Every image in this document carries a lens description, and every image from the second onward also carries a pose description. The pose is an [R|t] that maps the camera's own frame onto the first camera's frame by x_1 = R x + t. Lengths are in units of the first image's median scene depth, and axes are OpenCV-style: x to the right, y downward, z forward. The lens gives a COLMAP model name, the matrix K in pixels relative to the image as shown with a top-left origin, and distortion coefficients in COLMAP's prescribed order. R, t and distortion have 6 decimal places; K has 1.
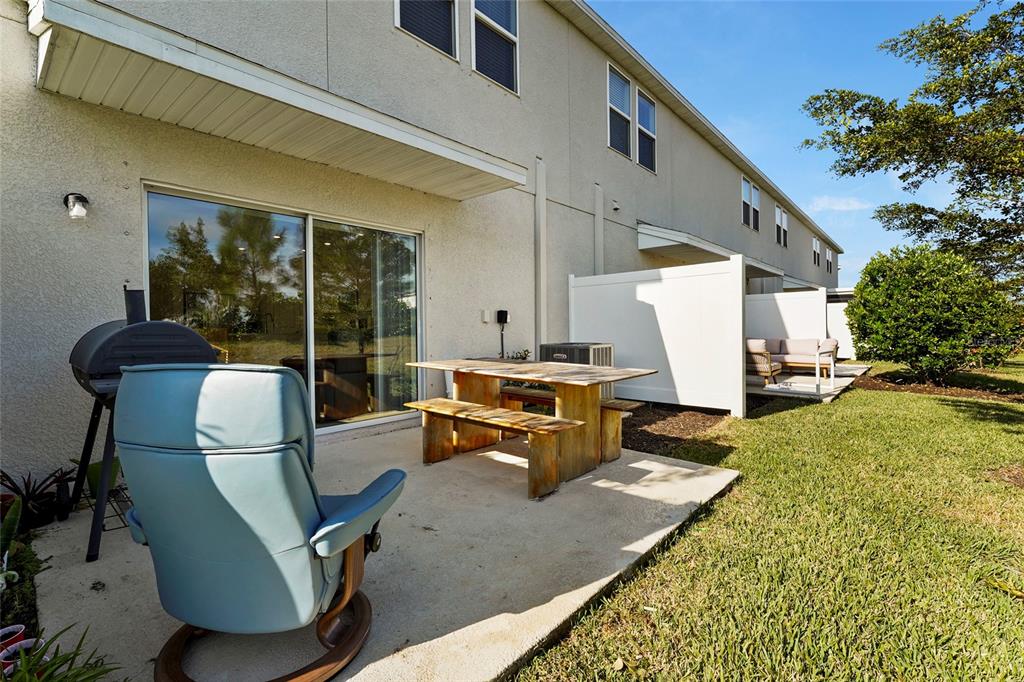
lens RADIAL K [[457.6, 0, 512.1], [0, 457.6, 330.1], [0, 0, 1]] dist [0.001543, 0.000061]
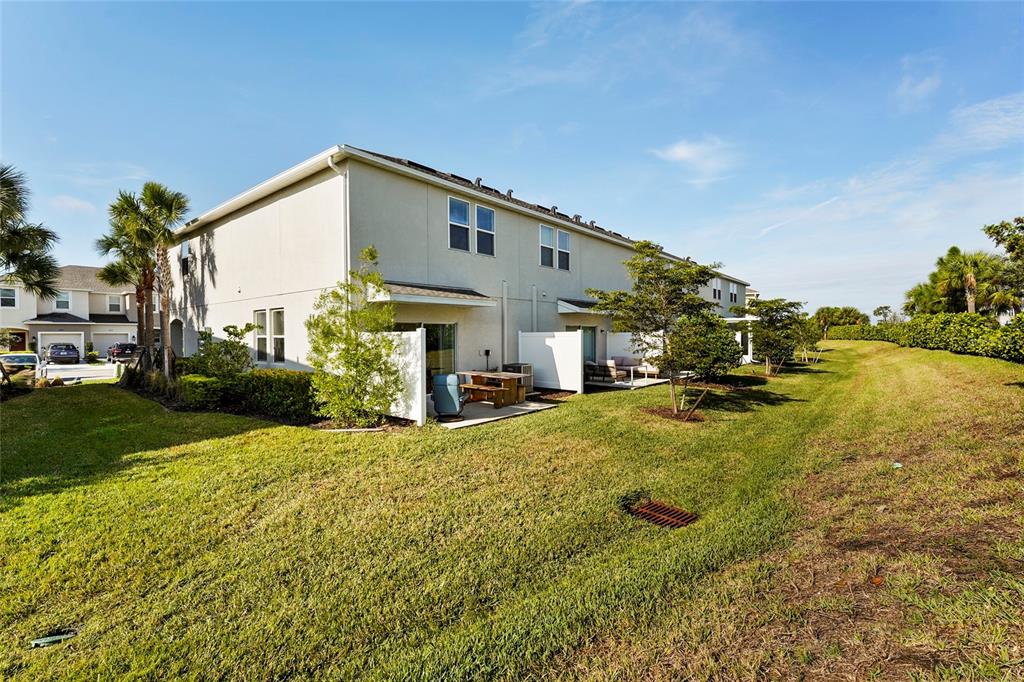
lens RADIAL K [[457.6, 0, 512.1], [0, 457.6, 330.1], [0, 0, 1]] dist [0.001543, 0.000061]
pose [[0.999692, 0.003809, 0.024510, 0.050289], [-0.003594, 0.999955, -0.008794, -0.132693], [-0.024543, 0.008703, 0.999661, -1.468174]]
